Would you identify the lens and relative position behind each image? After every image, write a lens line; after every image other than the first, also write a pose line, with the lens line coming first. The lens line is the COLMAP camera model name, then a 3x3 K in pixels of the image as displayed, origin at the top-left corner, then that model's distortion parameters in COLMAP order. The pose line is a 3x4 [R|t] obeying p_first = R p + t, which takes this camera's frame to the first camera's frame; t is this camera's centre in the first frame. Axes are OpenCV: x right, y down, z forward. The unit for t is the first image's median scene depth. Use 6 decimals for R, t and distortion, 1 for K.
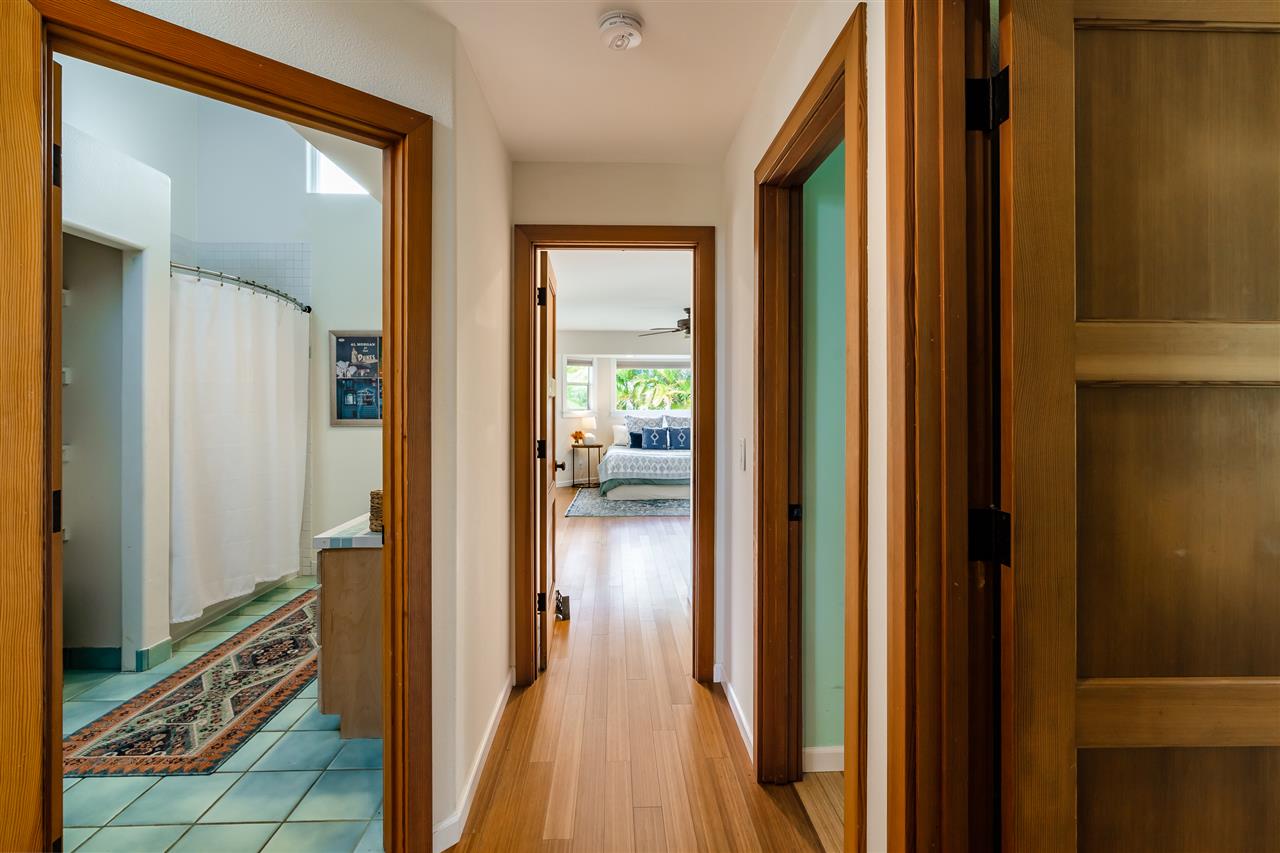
lens RADIAL K [[644.0, 0, 670.6], [0, 644.0, 422.1], [0, 0, 1]] dist [0.001071, -0.000724]
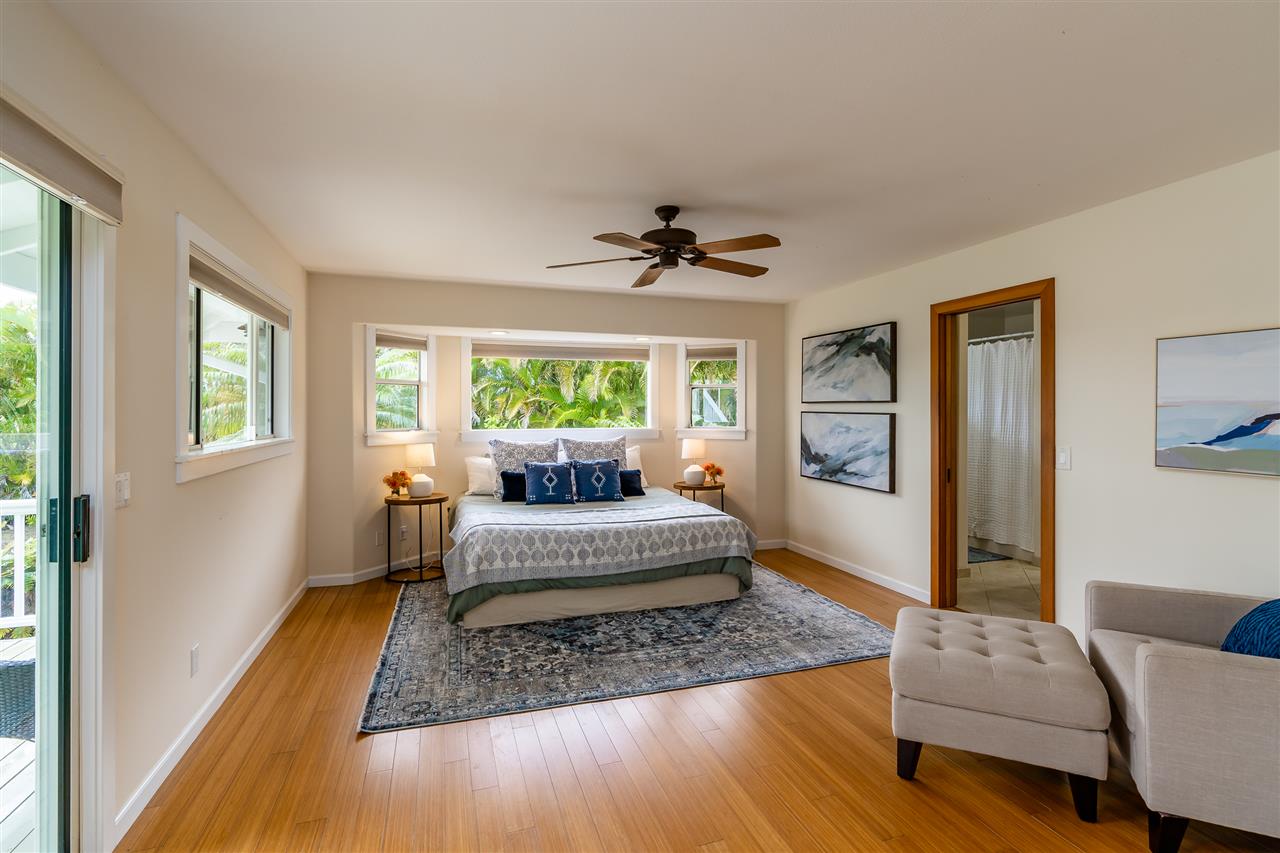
lens RADIAL K [[644.0, 0, 670.6], [0, 644.0, 422.1], [0, 0, 1]] dist [0.001071, -0.000724]
pose [[0.967973, -0.001293, 0.251050, -0.061921], [0.004736, 0.999903, -0.013110, -0.018290], [-0.251009, 0.013880, 0.967885, 0.444391]]
